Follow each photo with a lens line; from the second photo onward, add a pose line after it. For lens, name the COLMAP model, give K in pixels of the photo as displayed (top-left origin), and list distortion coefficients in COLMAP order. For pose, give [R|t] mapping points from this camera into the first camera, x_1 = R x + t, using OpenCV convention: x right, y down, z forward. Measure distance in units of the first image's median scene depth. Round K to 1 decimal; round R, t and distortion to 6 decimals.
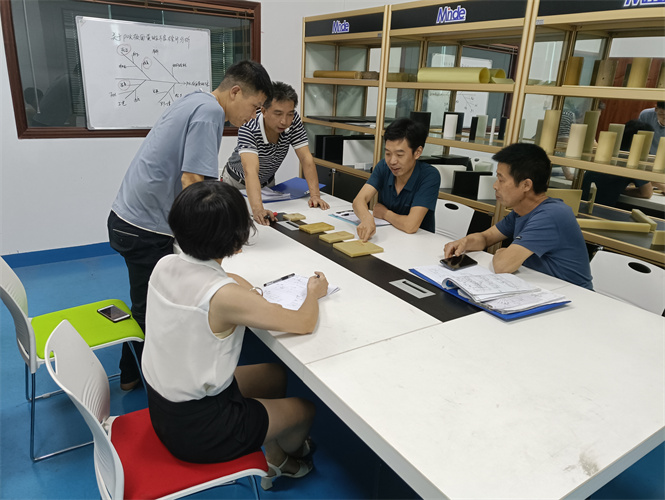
lens RADIAL K [[502.0, 0, 329.3], [0, 502.0, 250.2], [0, 0, 1]] dist [-0.015773, -0.018219]
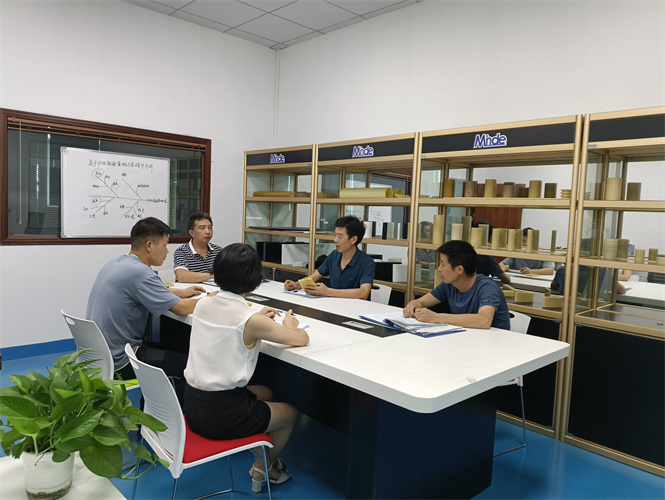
lens RADIAL K [[502.0, 0, 329.5], [0, 502.0, 249.4], [0, 0, 1]] dist [-0.015773, -0.018219]
pose [[0.981422, -0.017508, 0.191061, -0.107516], [0.062957, 0.970076, -0.234496, 0.104082], [-0.181238, 0.242168, 0.953157, -0.226474]]
